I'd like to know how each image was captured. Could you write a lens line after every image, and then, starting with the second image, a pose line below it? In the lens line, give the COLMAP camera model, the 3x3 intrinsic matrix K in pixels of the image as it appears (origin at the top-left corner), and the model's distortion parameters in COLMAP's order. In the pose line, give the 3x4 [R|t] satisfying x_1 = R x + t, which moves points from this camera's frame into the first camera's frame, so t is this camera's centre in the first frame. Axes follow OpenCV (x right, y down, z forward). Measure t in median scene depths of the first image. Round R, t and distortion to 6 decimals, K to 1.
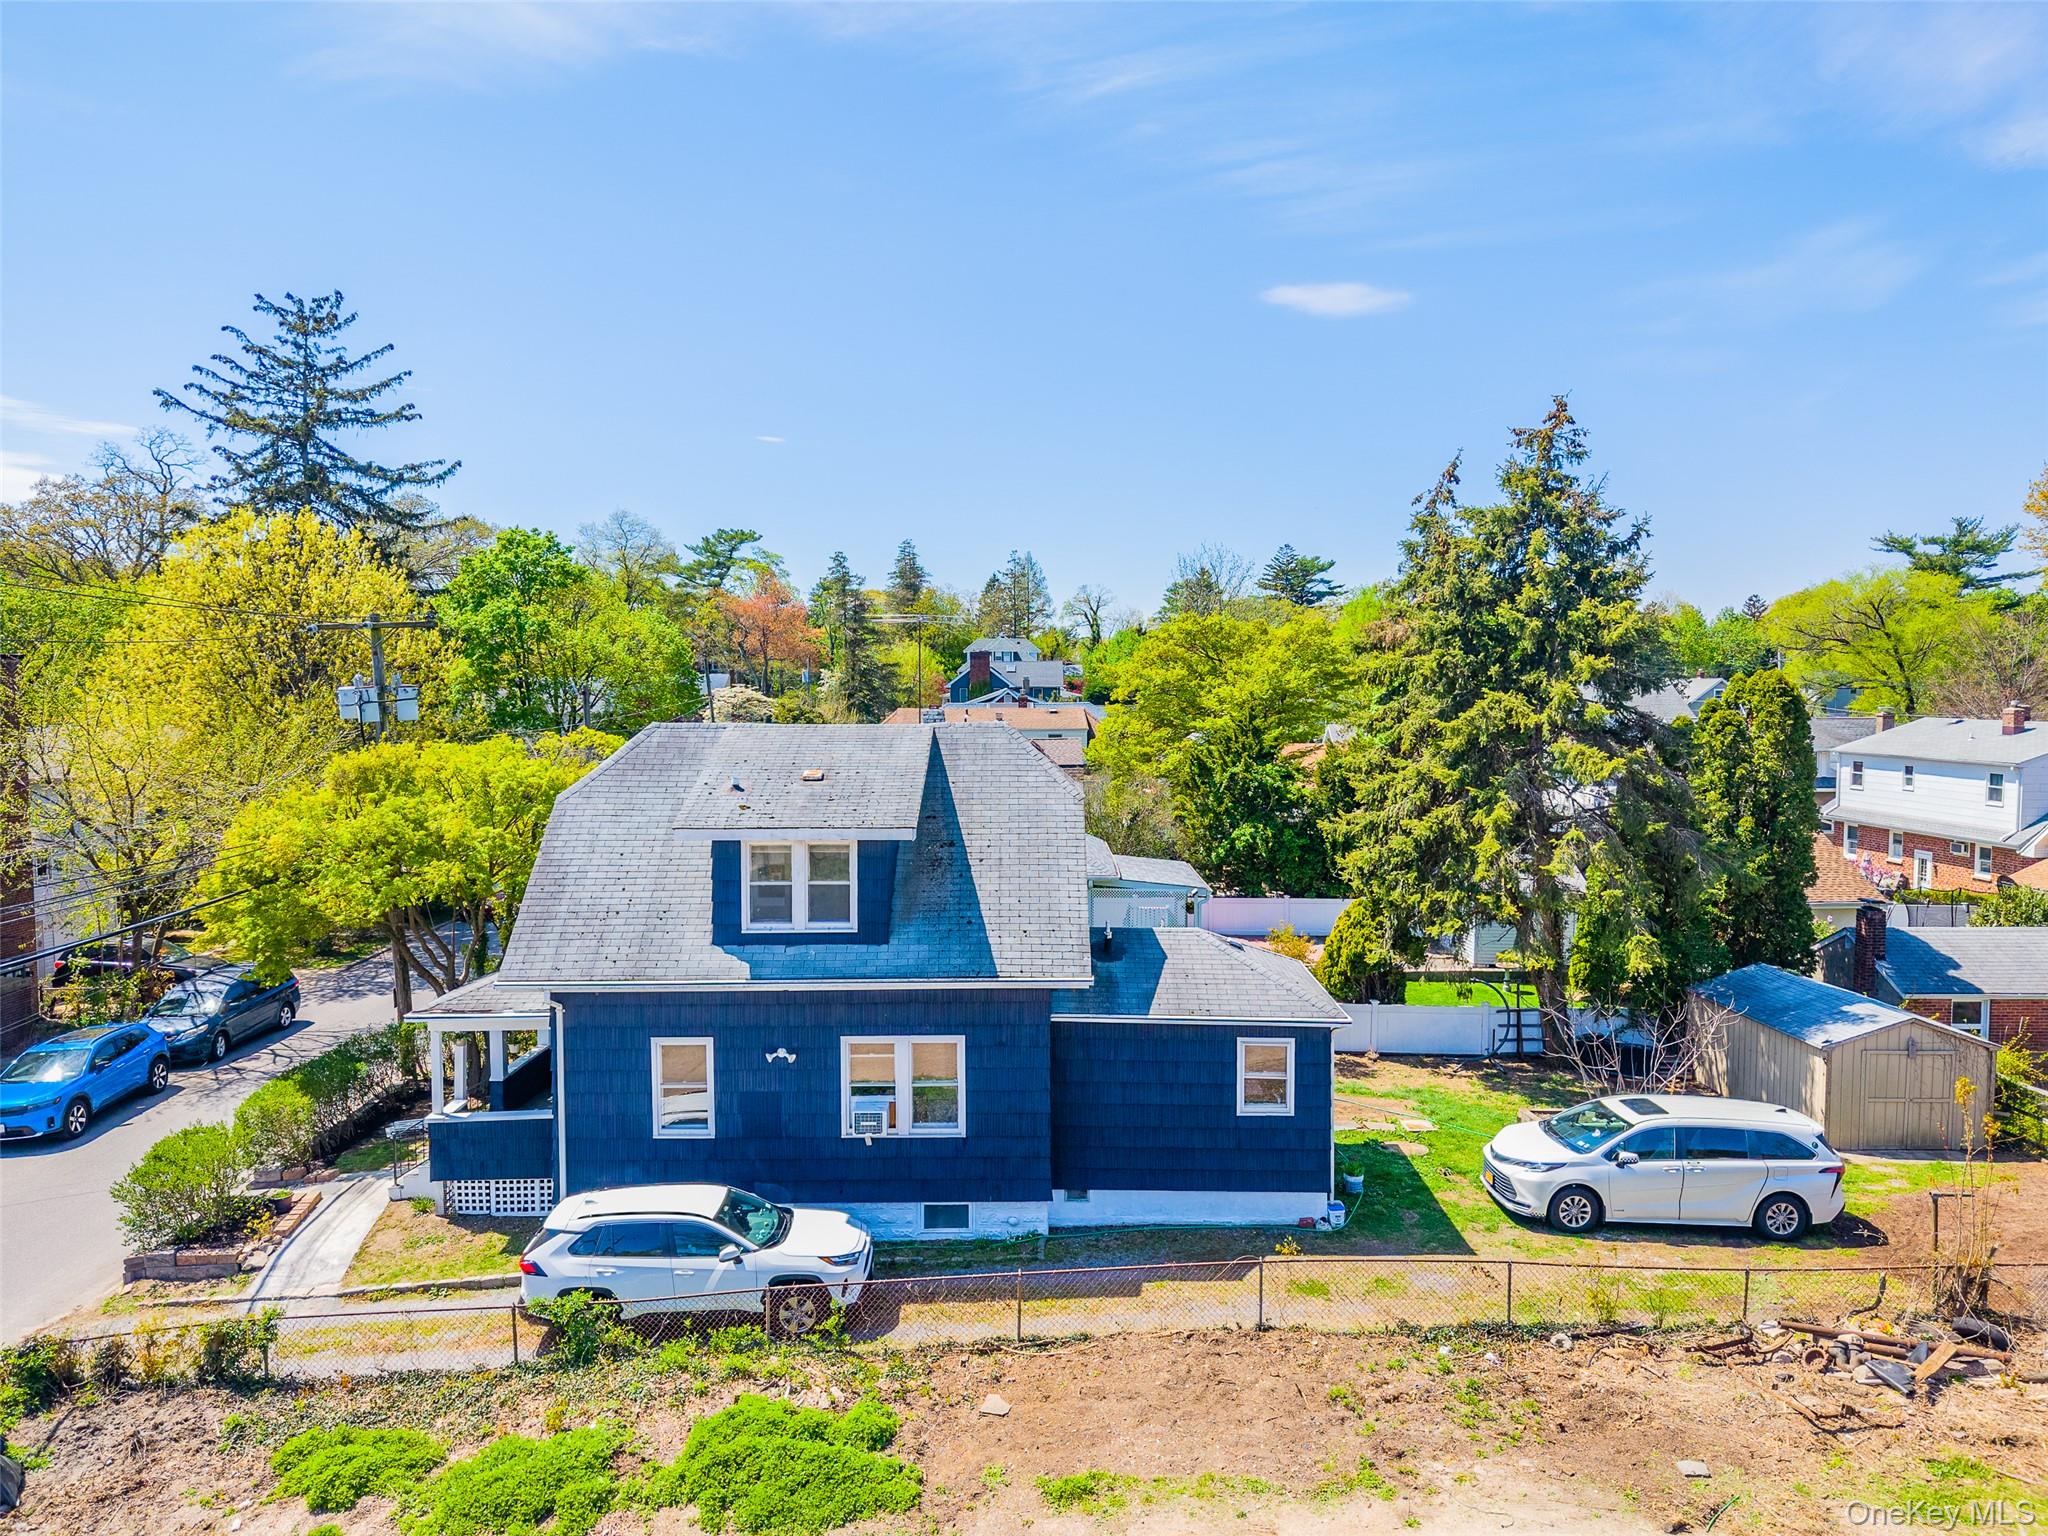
lens RADIAL K [[1362.7, 0, 1018.3], [0, 1362.7, 696.4], [0, 0, 1]] dist [0.012864, -0.002269]
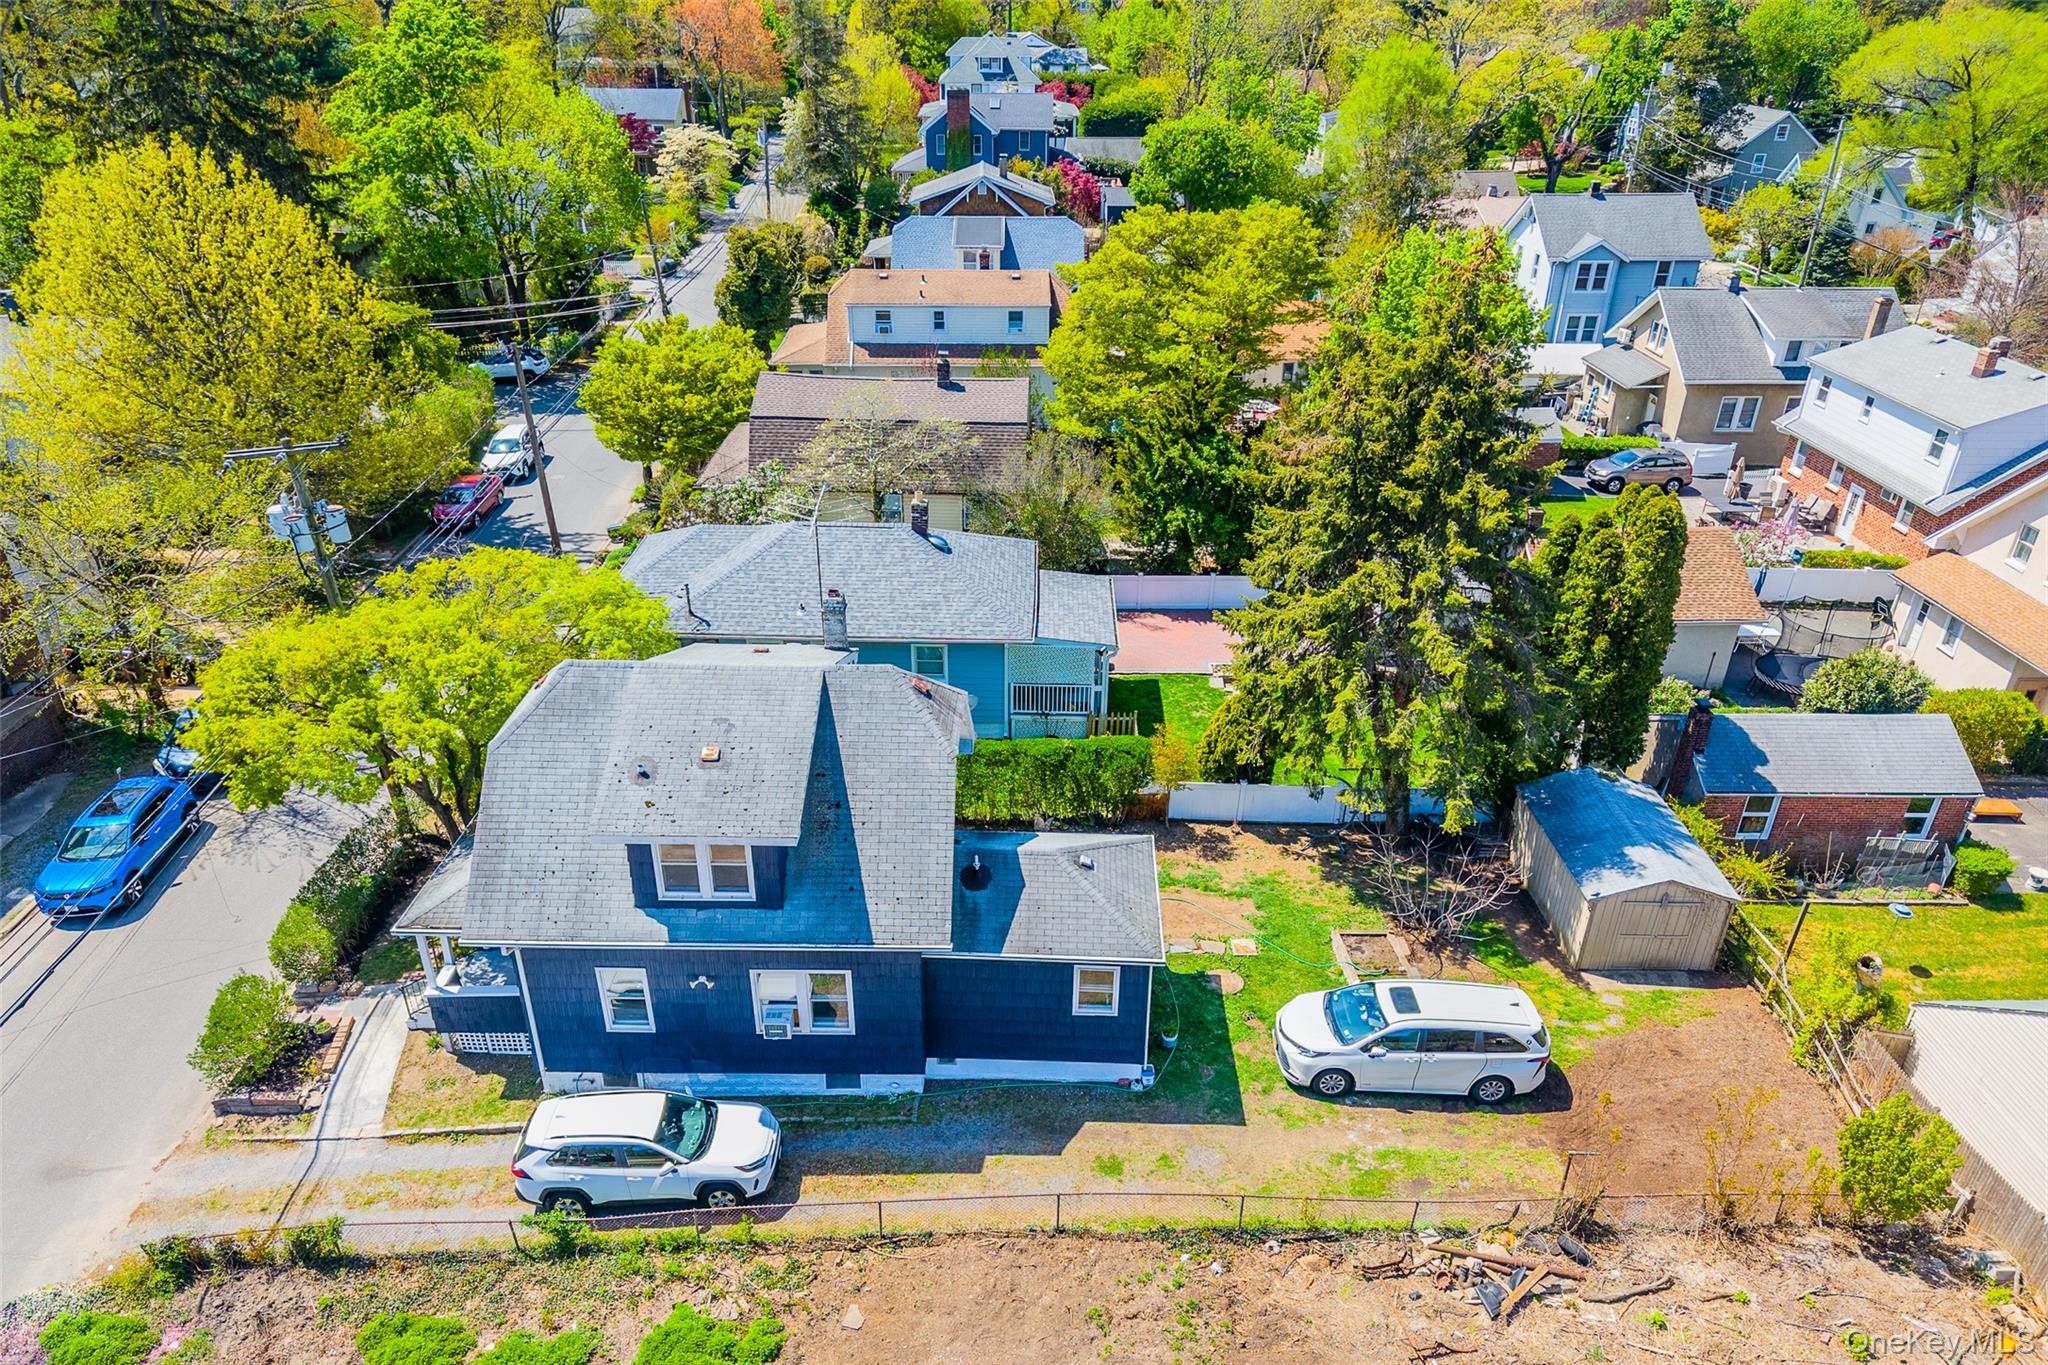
lens RADIAL K [[1399.1, 0, 1024.0], [0, 1399.1, 682.5], [0, 0, 1]] dist [0.042219, -0.036244]
pose [[0.999956, 0.007440, -0.005708, 0.121936], [-0.004068, 0.892570, 0.450891, -0.549244], [0.008449, -0.450848, 0.892561, -0.010446]]
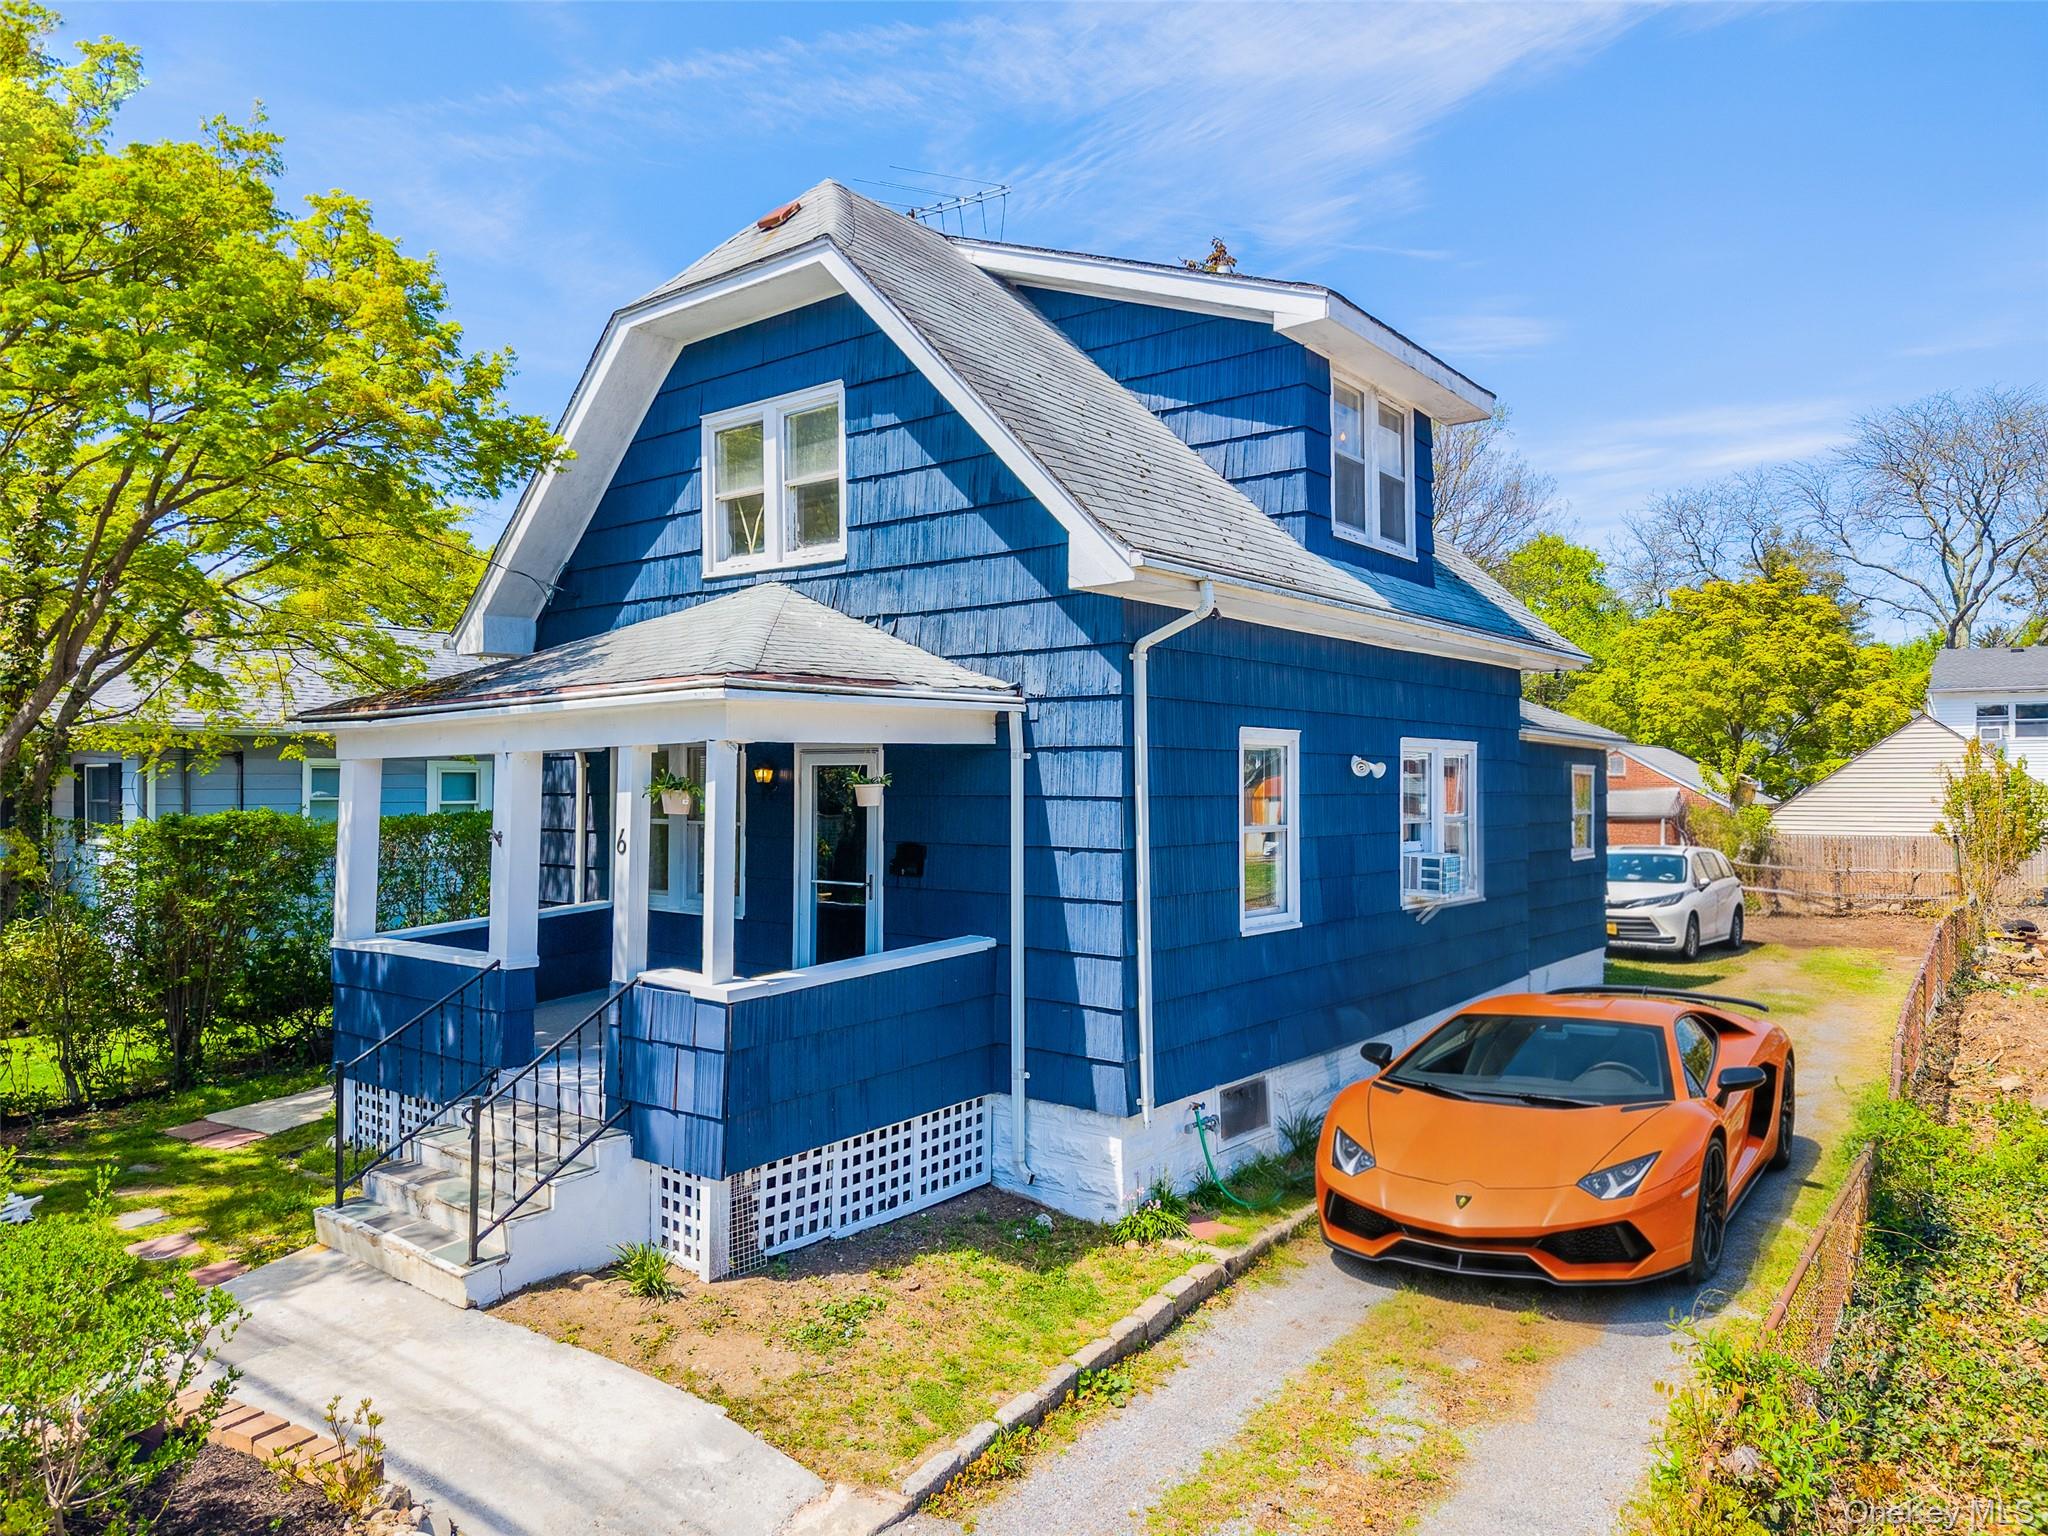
lens RADIAL K [[1339.4, 0, 1024.0], [0, 1339.4, 768.0], [0, 0, 1]] dist [0.075034, -0.000238]
pose [[0.606407, 0.023725, 0.794800, -0.699571], [0.024139, 0.998545, -0.048224, 0.286329], [-0.794788, 0.048429, 0.604952, 0.772503]]
